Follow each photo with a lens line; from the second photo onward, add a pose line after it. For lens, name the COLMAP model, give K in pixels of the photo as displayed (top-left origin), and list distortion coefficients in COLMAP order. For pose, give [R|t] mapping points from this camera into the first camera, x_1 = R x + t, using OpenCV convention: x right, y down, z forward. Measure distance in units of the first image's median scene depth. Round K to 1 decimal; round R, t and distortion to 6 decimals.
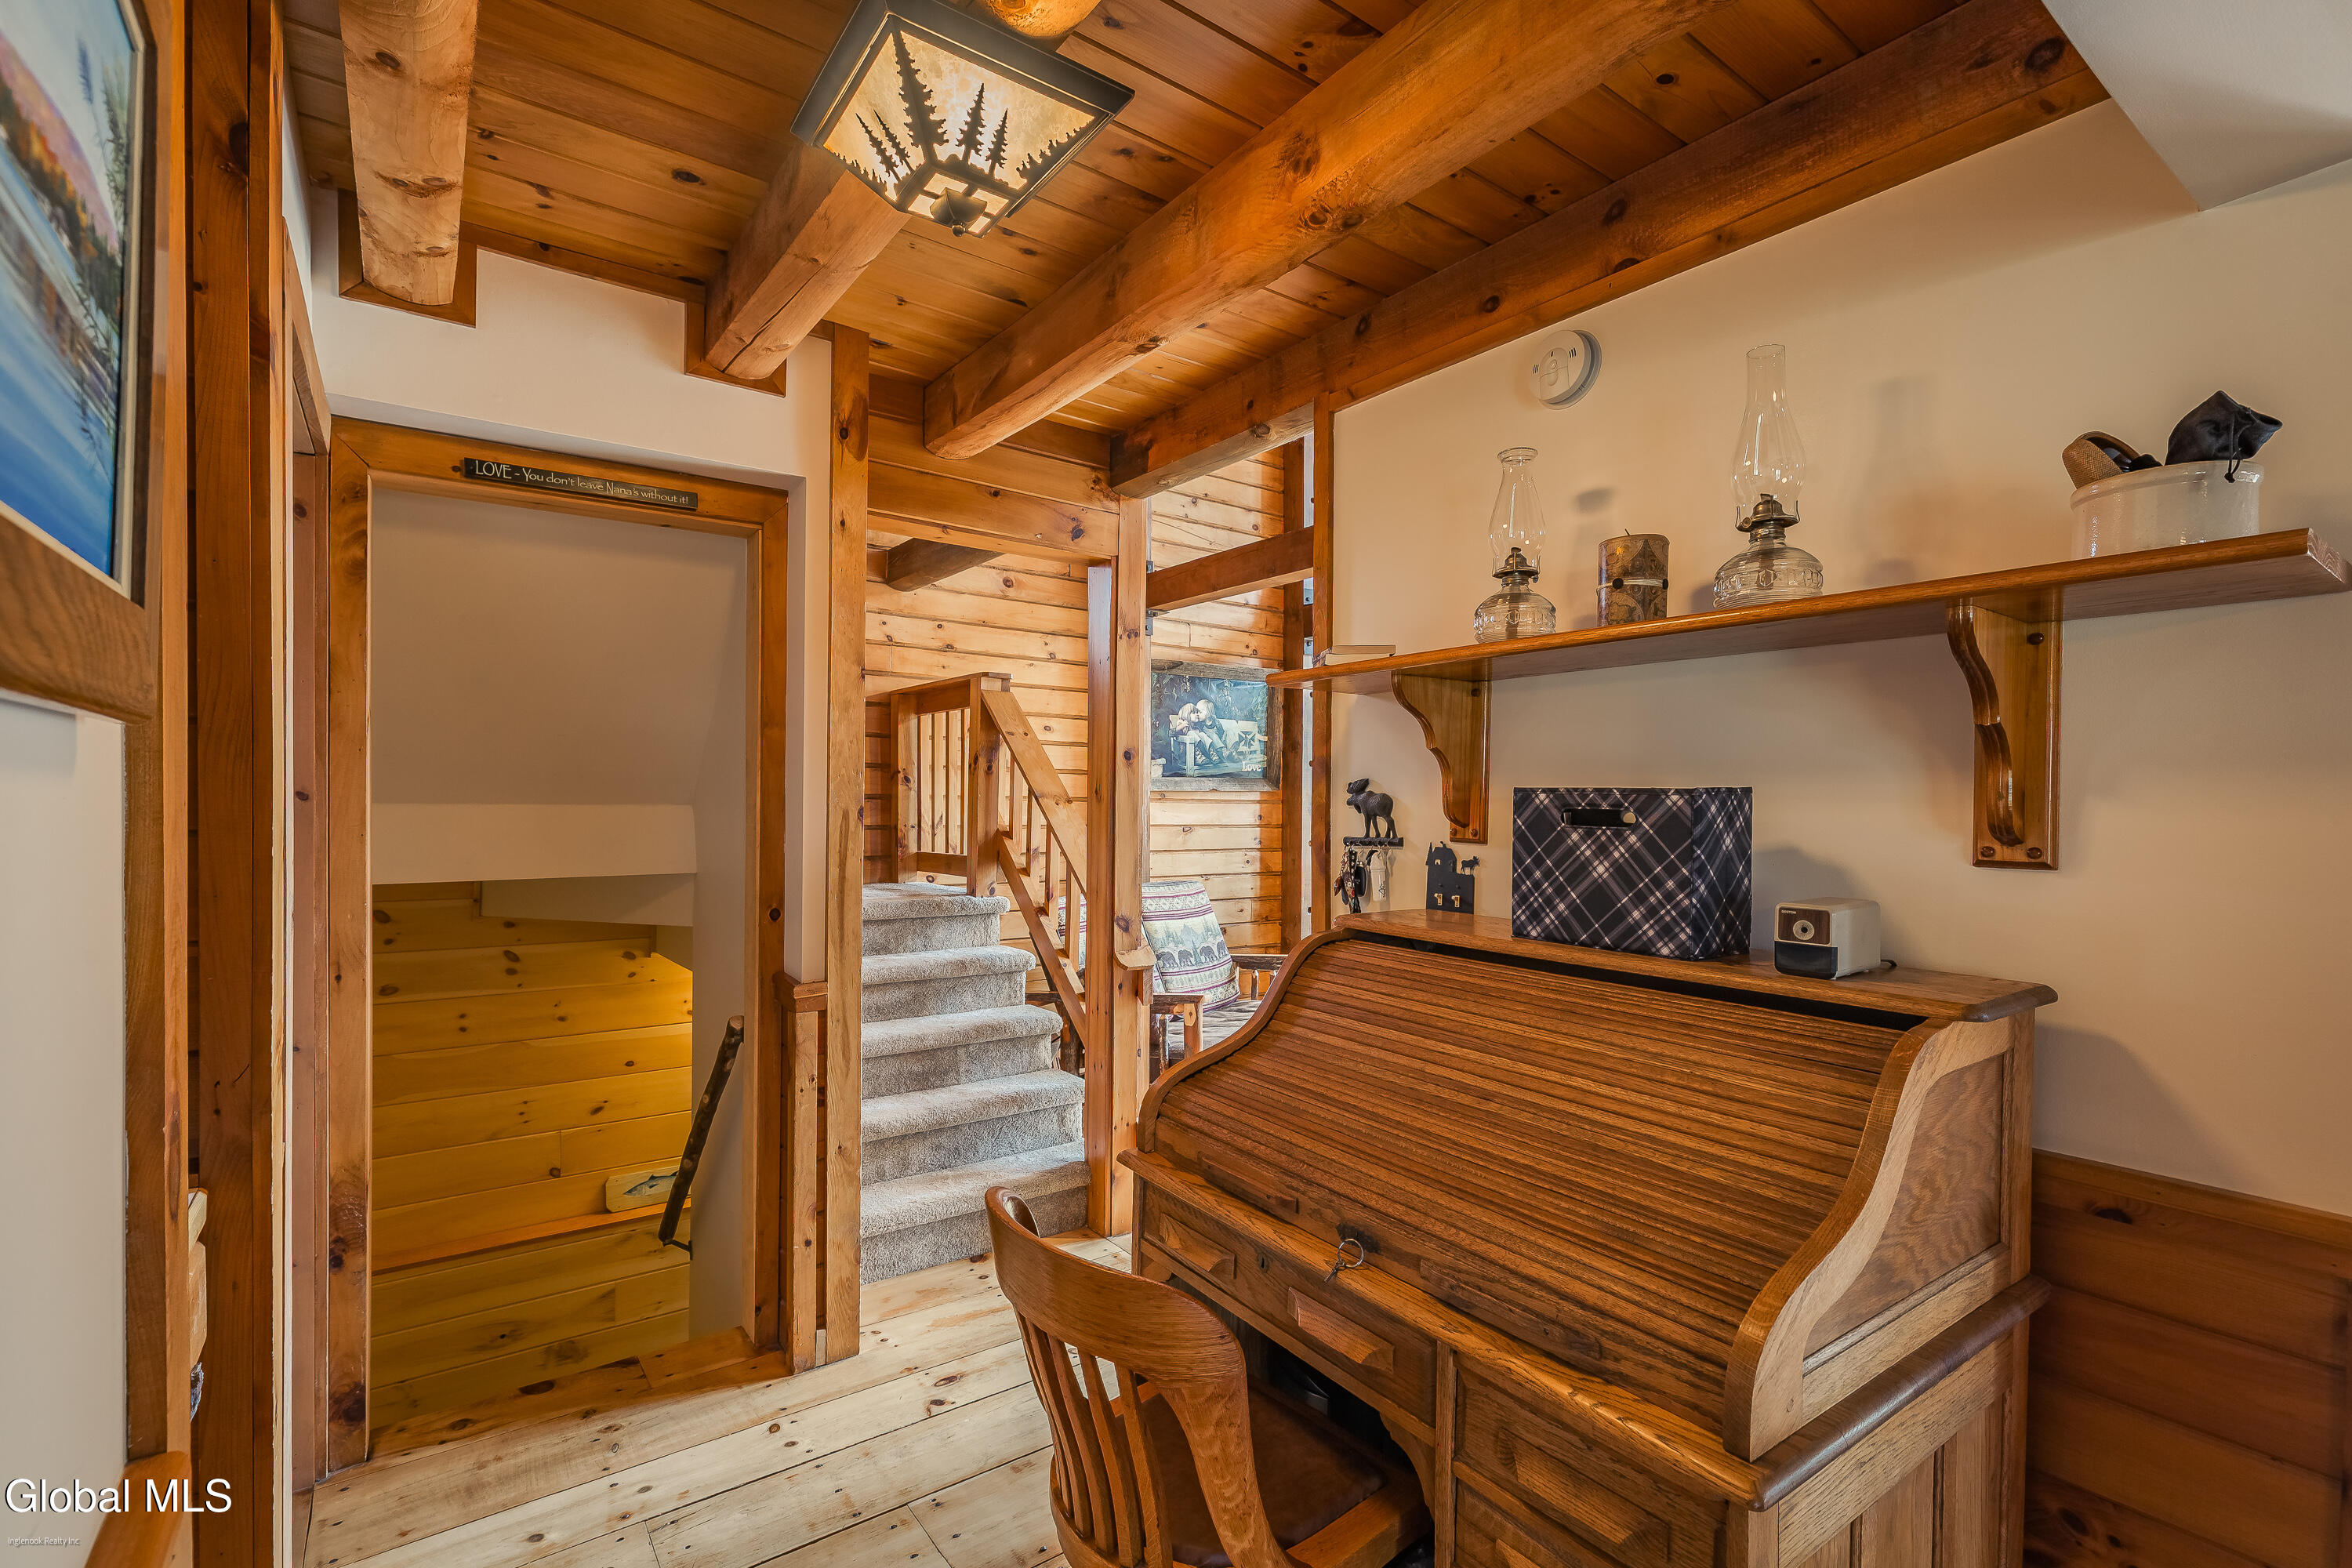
lens RADIAL K [[1055.3, 0, 1162.7], [0, 1055.3, 817.7], [0, 0, 1]] dist [0.008418, -0.001523]
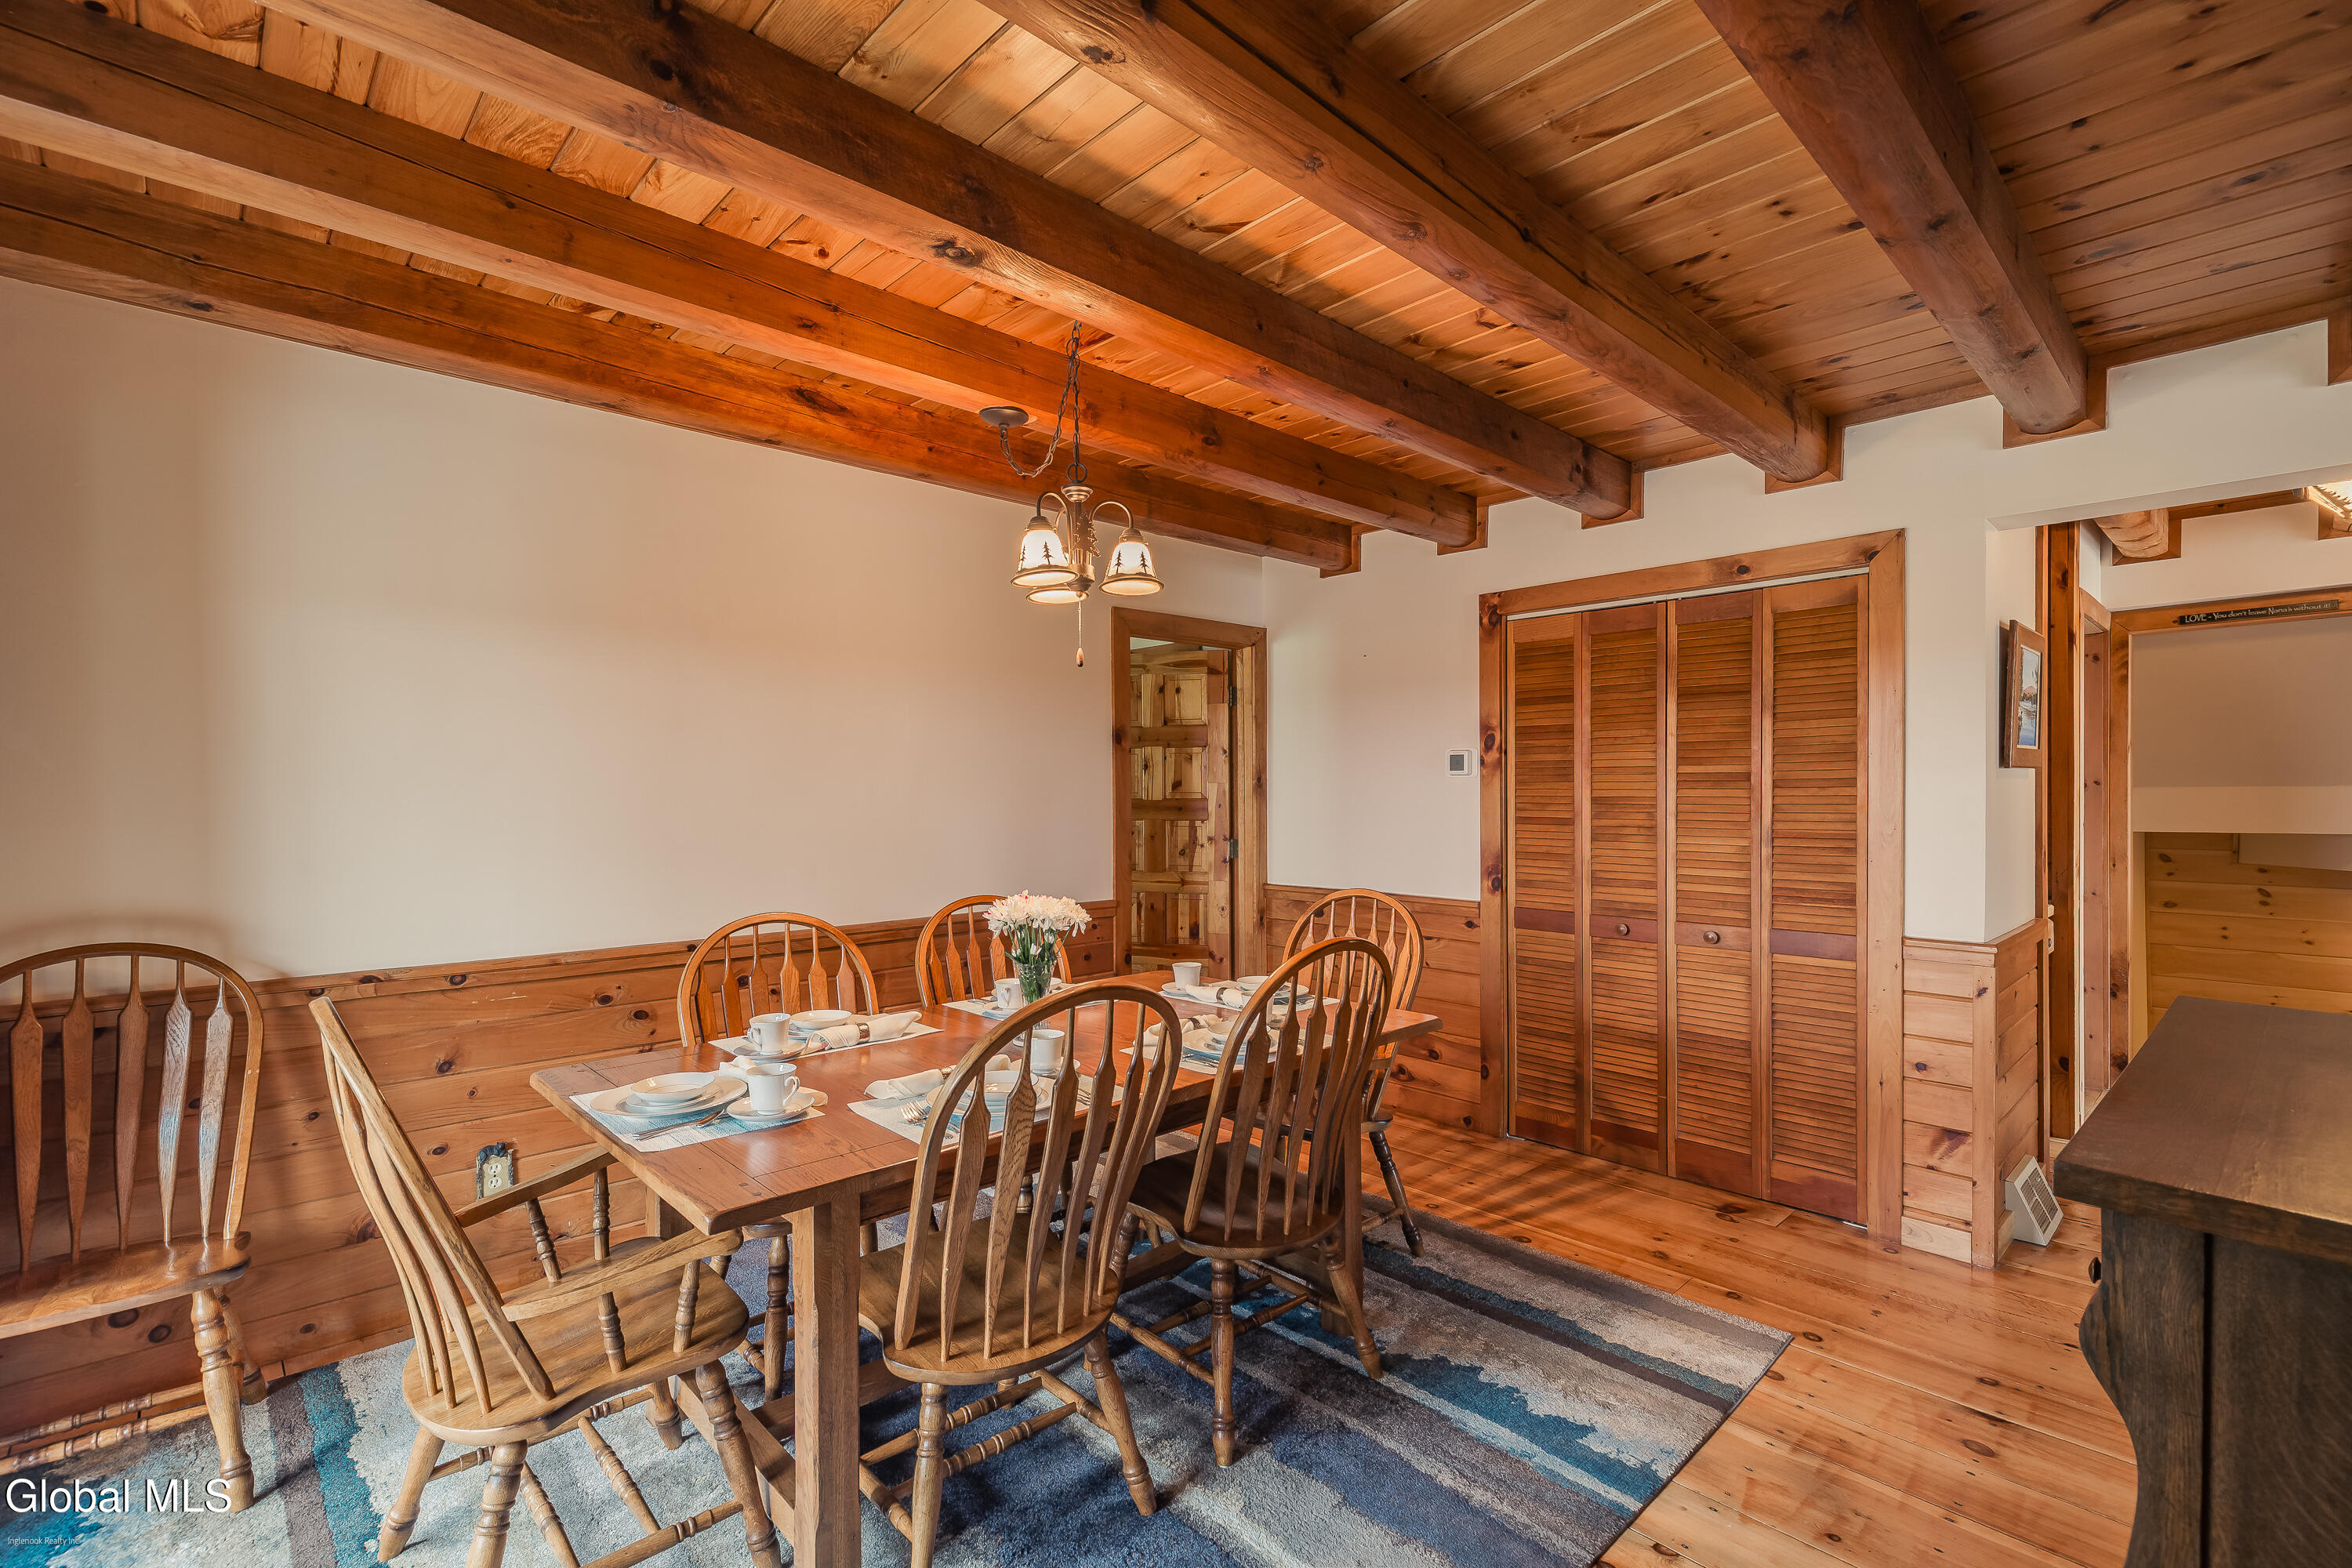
lens RADIAL K [[1055.3, 0, 1183.3], [0, 1055.3, 795.2], [0, 0, 1]] dist [0.008418, -0.001523]
pose [[0.139707, -0.005150, -0.990179, 1.127569], [-0.006417, 0.999961, -0.006106, 0.030534], [0.990172, 0.007207, 0.139668, -1.214611]]
